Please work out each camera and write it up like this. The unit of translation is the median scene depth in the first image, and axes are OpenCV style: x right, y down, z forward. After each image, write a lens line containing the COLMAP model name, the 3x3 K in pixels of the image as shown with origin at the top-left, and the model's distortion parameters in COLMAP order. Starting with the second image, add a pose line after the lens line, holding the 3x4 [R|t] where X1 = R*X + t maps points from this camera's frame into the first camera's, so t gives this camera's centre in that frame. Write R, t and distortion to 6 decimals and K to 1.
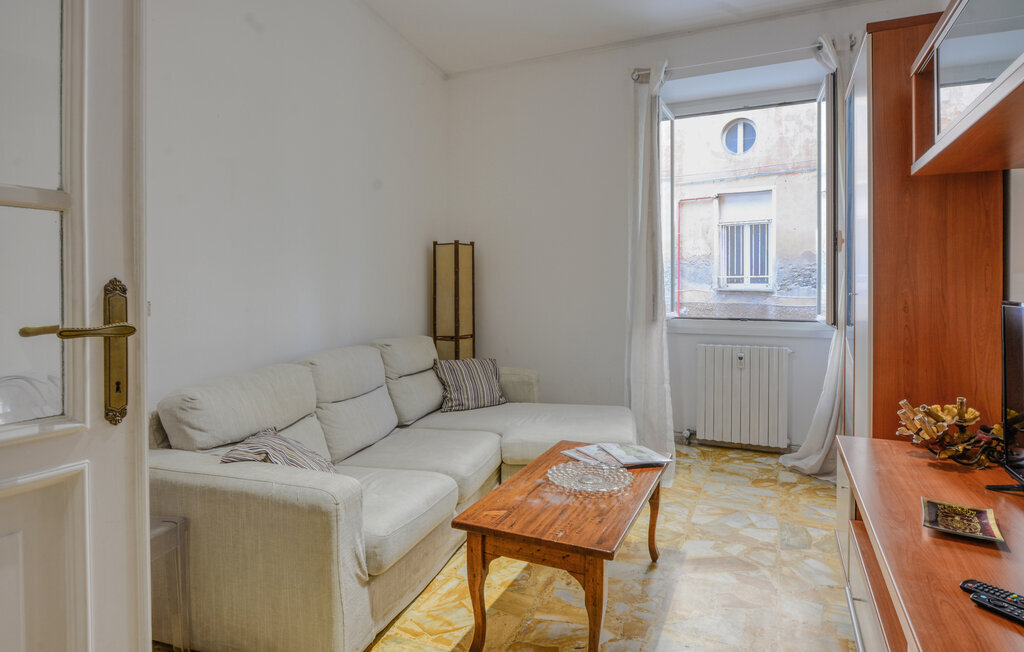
lens RADIAL K [[572.7, 0, 515.0], [0, 572.7, 287.0], [0, 0, 1]] dist [-0.005872, -0.001508]
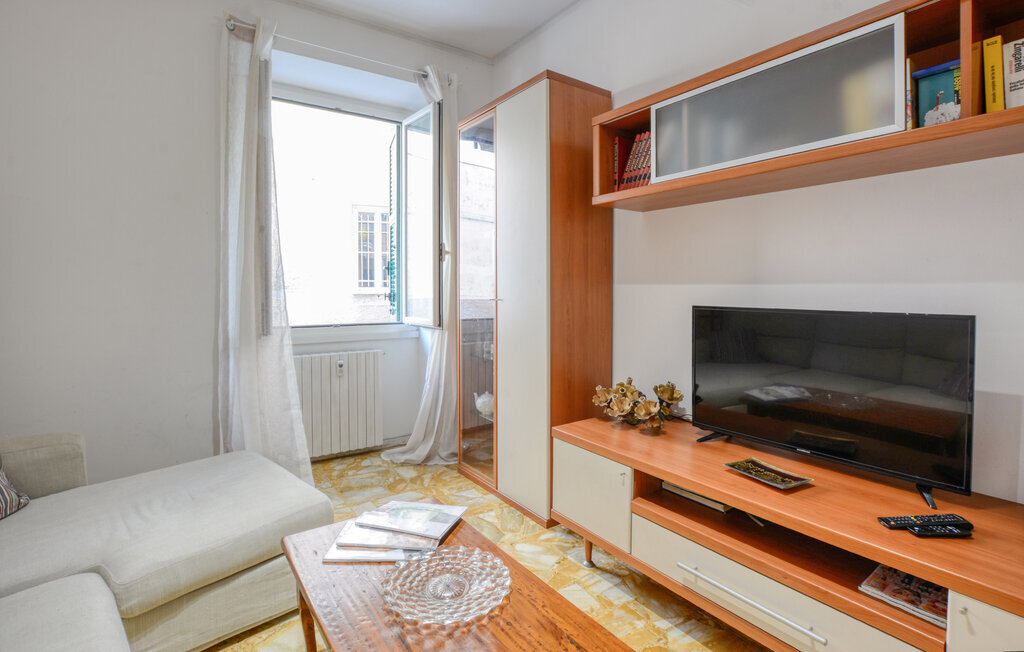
lens RADIAL K [[485.4, 0, 514.1], [0, 485.4, 293.1], [0, 0, 1]] dist [-0.016346, 0.000149]
pose [[0.503999, -0.010922, 0.863635, -0.197497], [0.001534, 0.999930, 0.011751, -0.009958], [-0.863703, -0.004598, 0.503980, 0.388535]]
